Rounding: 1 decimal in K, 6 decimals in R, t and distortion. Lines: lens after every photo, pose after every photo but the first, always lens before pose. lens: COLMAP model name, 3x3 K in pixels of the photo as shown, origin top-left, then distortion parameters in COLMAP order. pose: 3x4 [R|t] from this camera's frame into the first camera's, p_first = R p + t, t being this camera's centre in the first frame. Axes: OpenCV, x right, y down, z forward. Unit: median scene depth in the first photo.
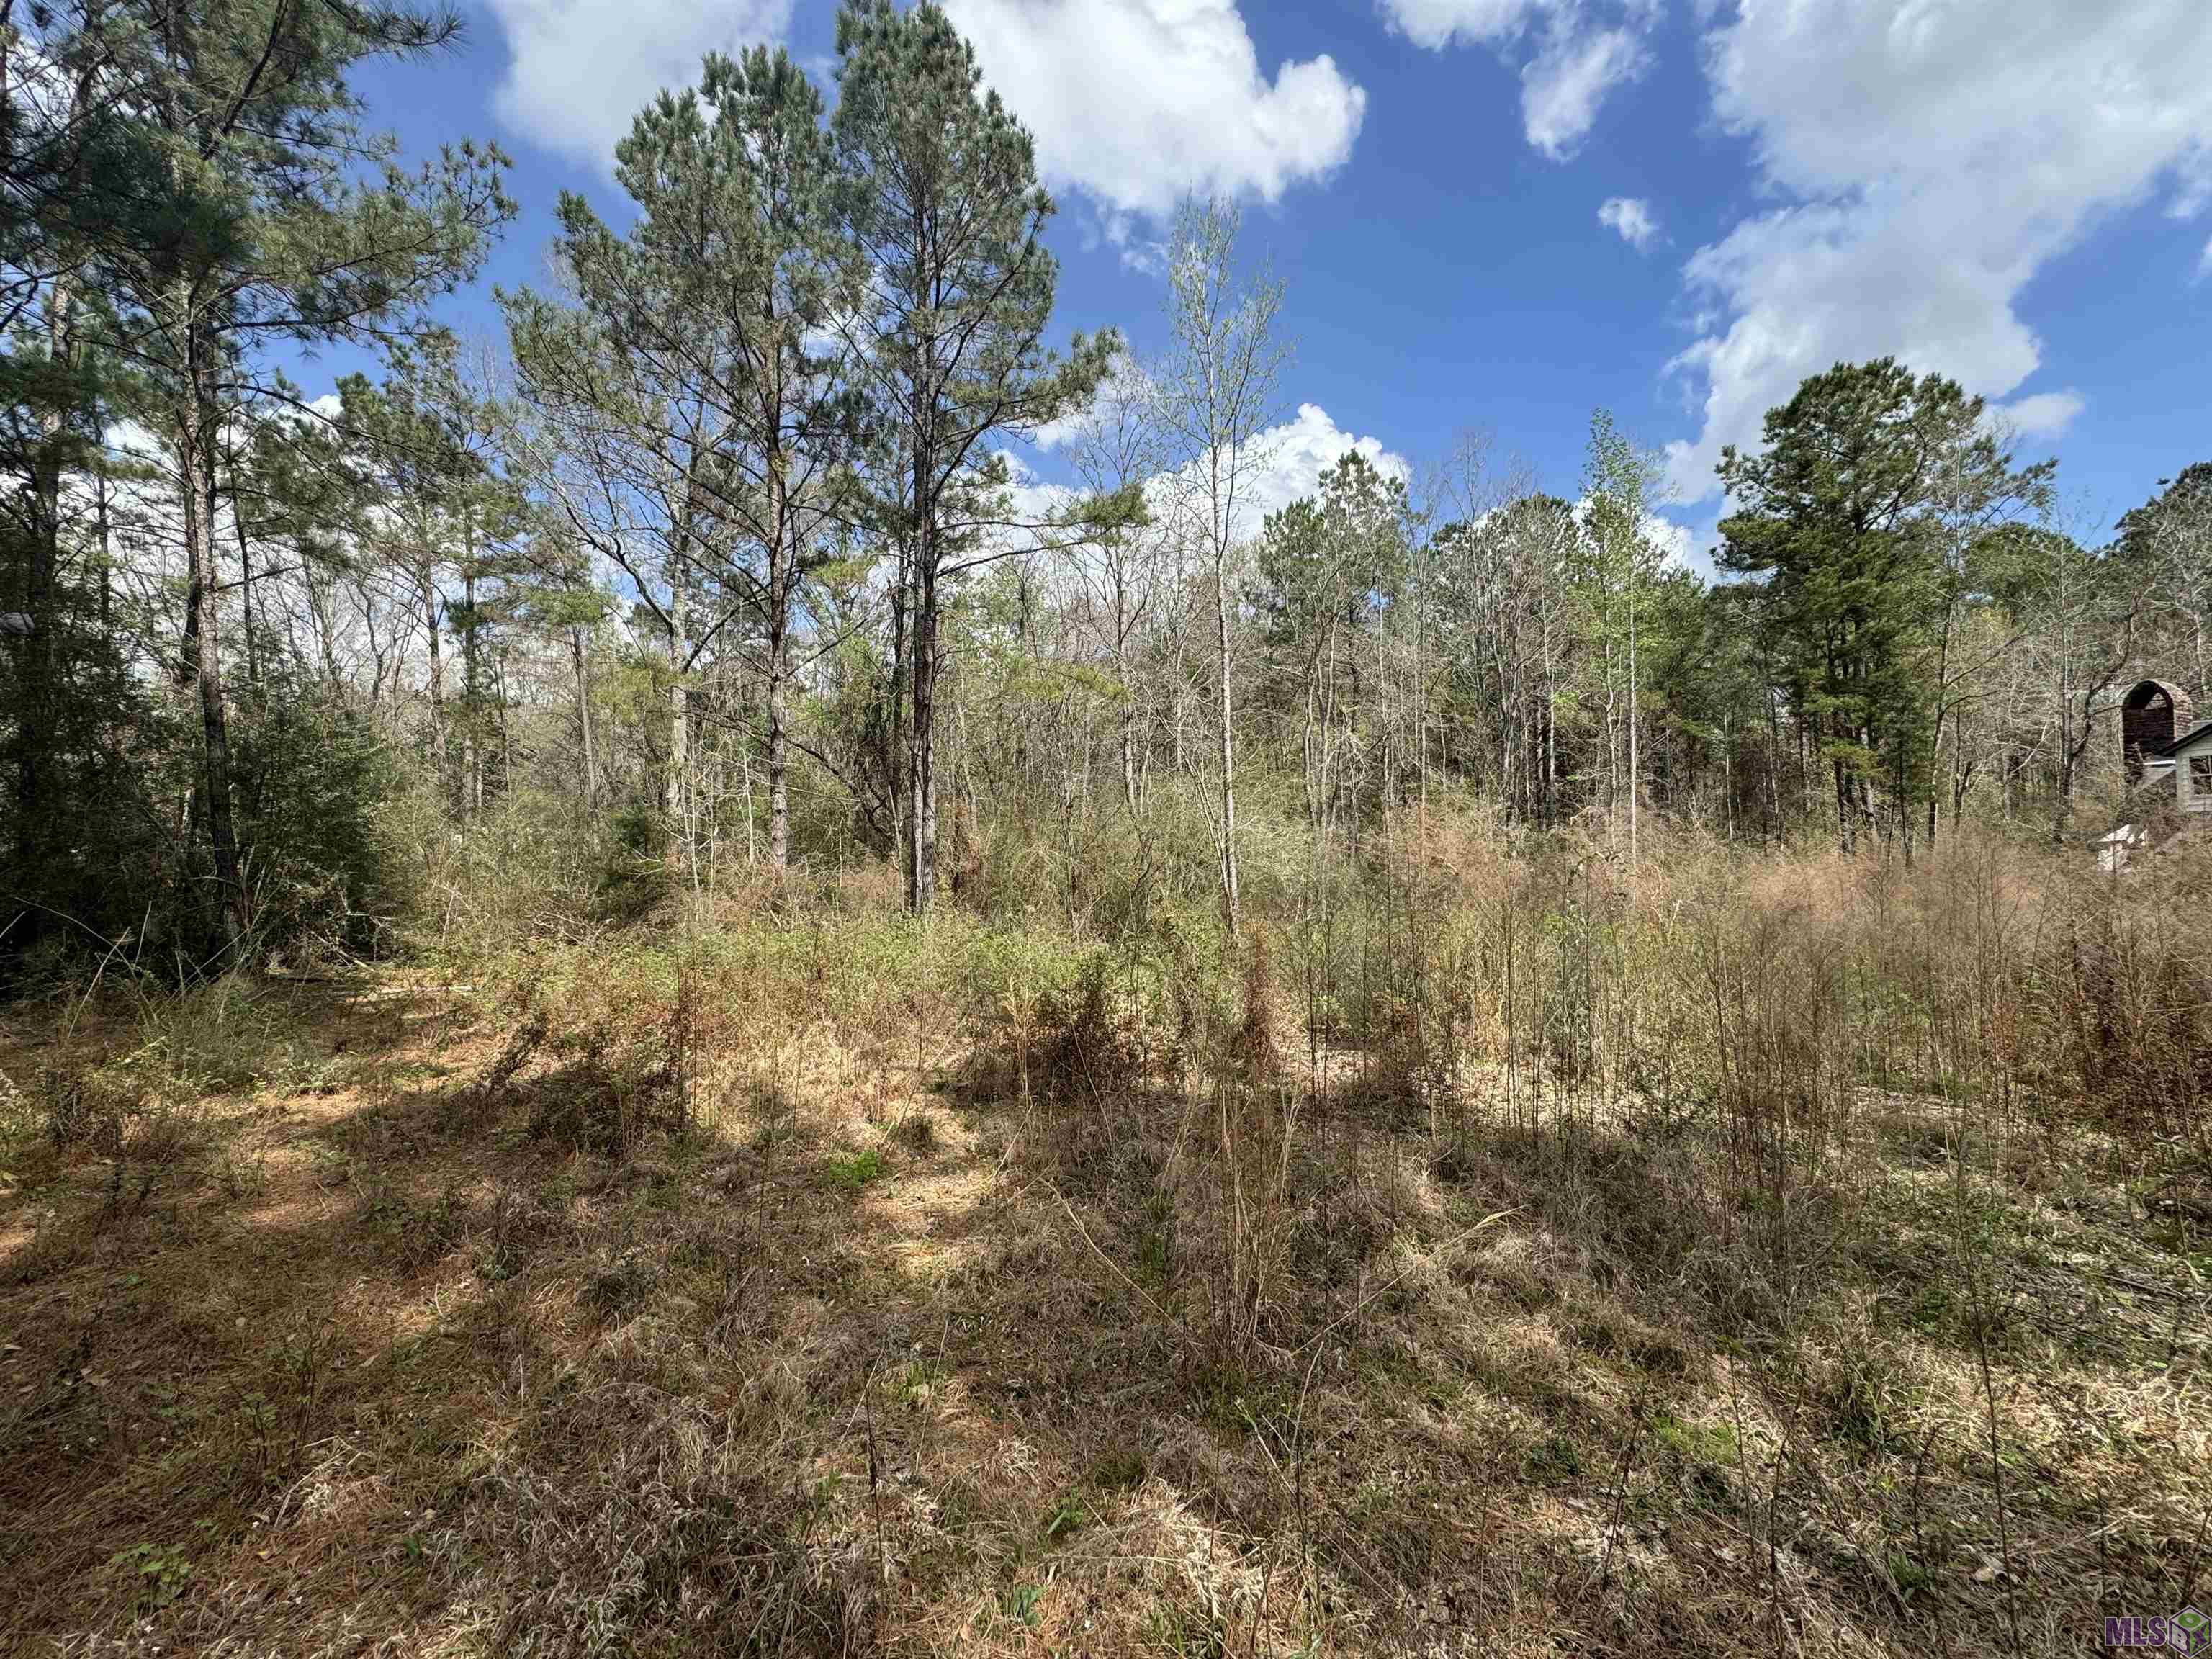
lens RADIAL K [[876.4, 0, 1105.5], [0, 876.4, 825.7], [0, 0, 1]] dist [-0.001285, 0.000028]
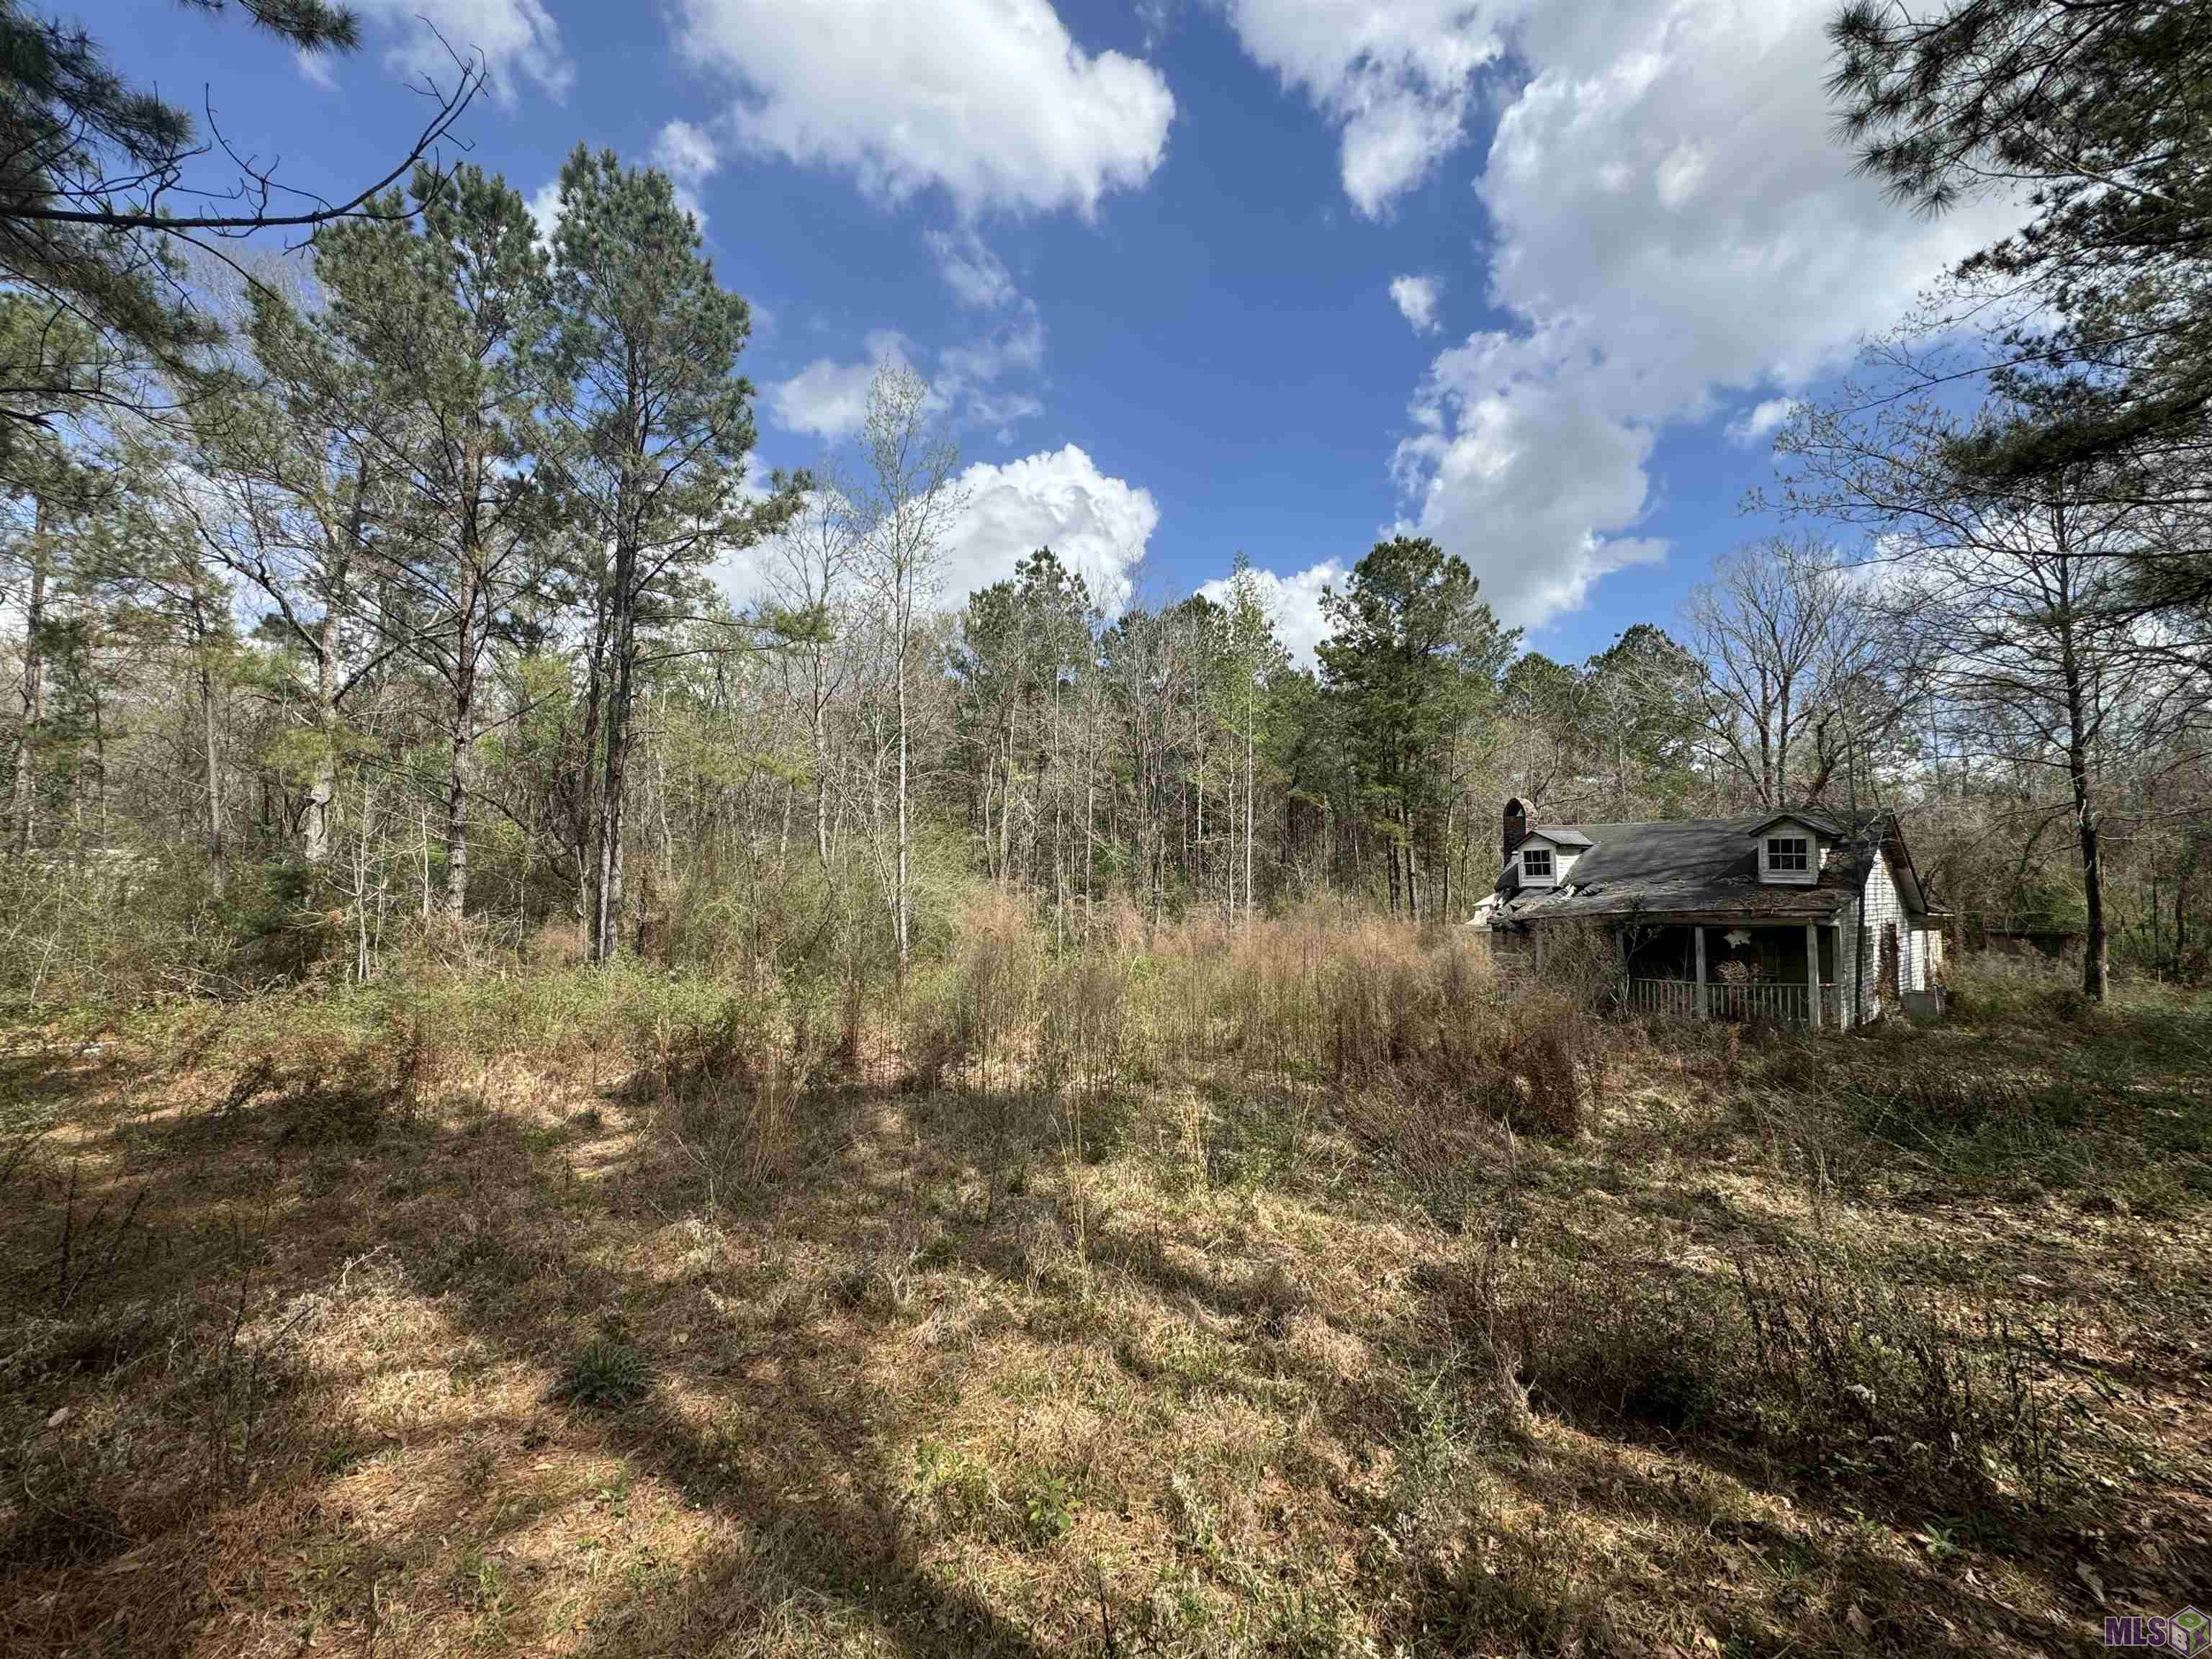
lens RADIAL K [[876.4, 0, 1105.5], [0, 876.4, 825.7], [0, 0, 1]] dist [-0.001285, 0.000028]
pose [[0.953743, 0.033846, 0.298713, 0.055931], [-0.022712, 0.998915, -0.040667, -0.039475], [-0.299765, 0.032001, 0.953476, -0.244027]]
